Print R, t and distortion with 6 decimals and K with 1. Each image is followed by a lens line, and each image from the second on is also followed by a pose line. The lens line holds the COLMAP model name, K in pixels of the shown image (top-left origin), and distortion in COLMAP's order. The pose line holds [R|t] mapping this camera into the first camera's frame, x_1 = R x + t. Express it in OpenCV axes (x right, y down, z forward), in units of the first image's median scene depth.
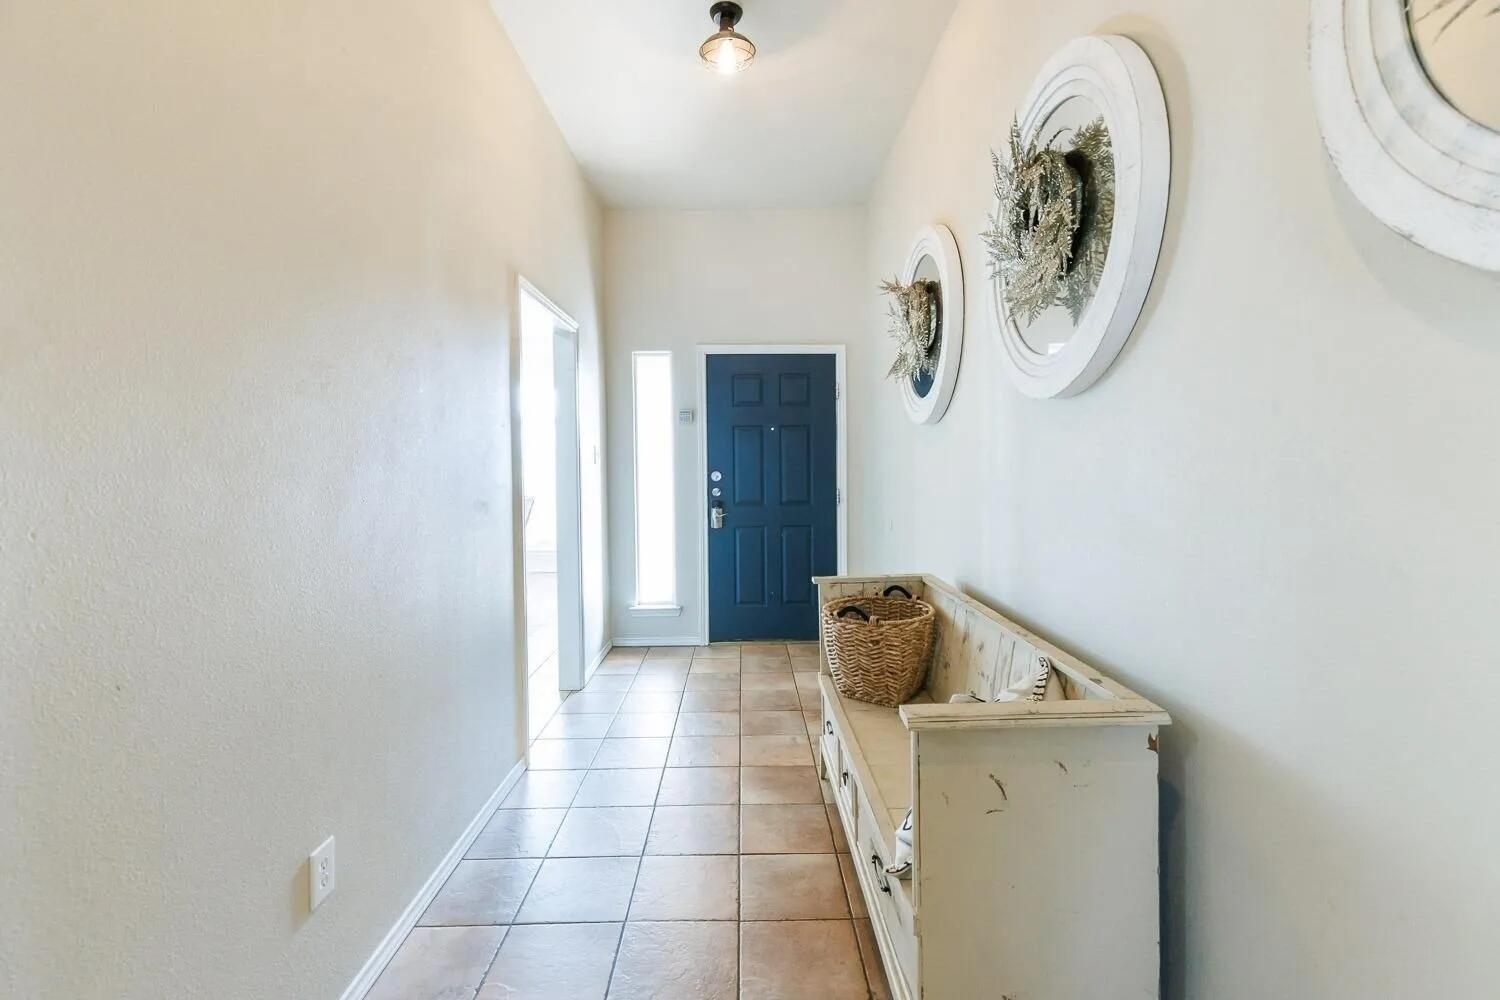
lens RADIAL K [[677.5, 0, 748.5], [0, 677.5, 472.0], [0, 0, 1]] dist [0.004219, 0.000425]
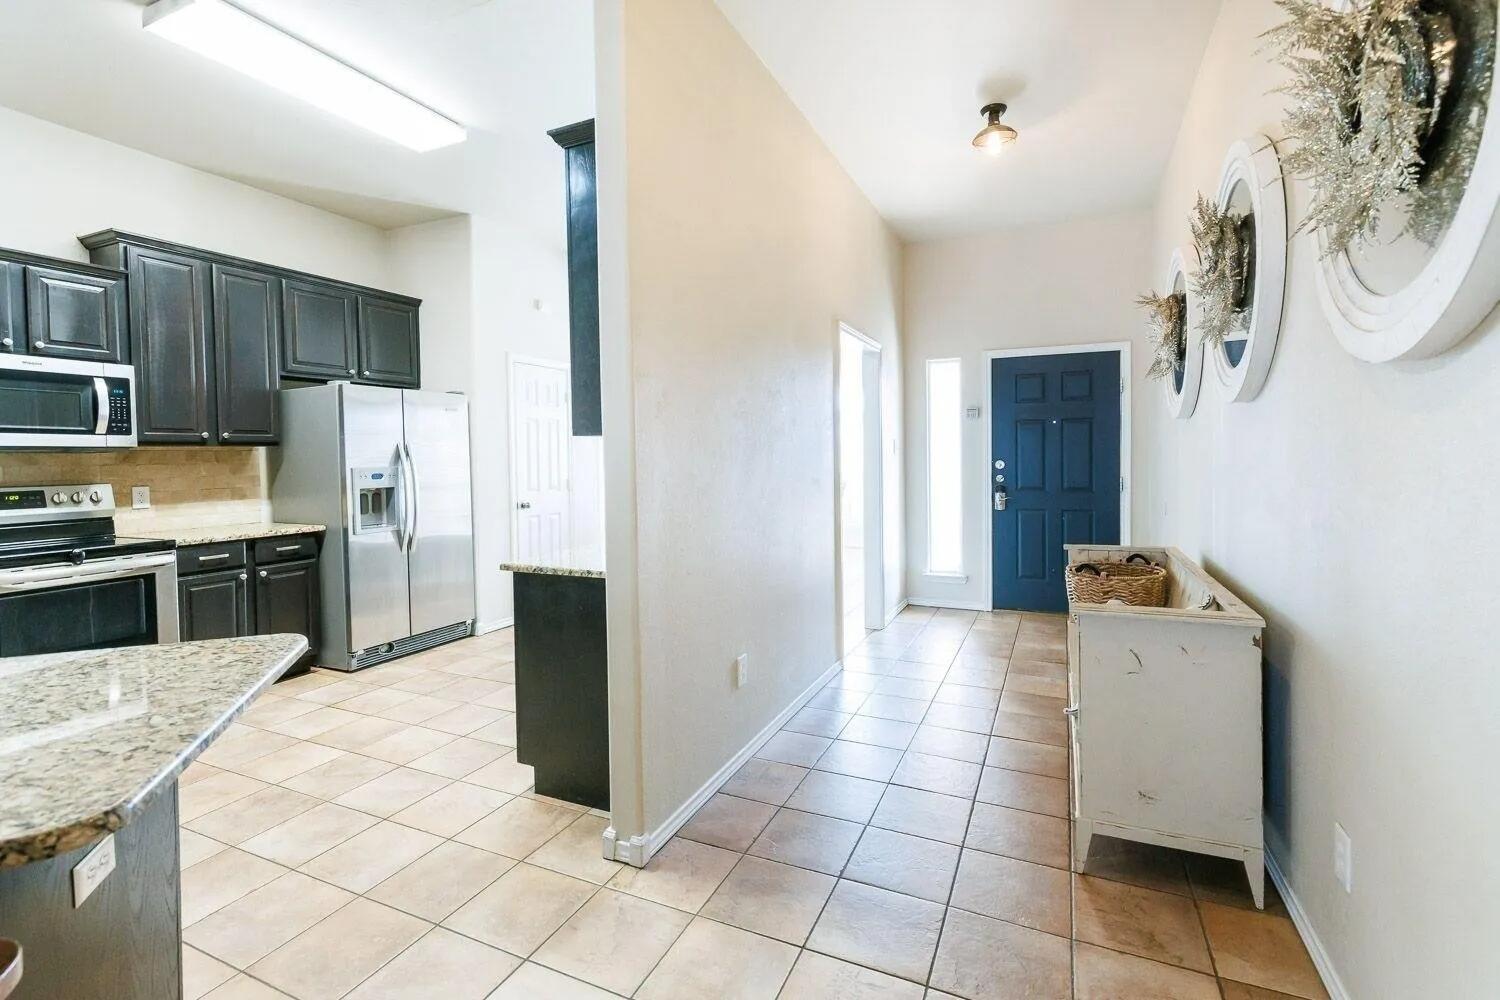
lens RADIAL K [[677.5, 0, 748.5], [0, 677.5, 472.0], [0, 0, 1]] dist [0.004219, 0.000425]
pose [[0.903026, 0.011303, -0.429438, 0.077507], [-0.005100, 0.999865, 0.015592, 0.003879], [0.429556, -0.011889, 0.902962, -0.278950]]
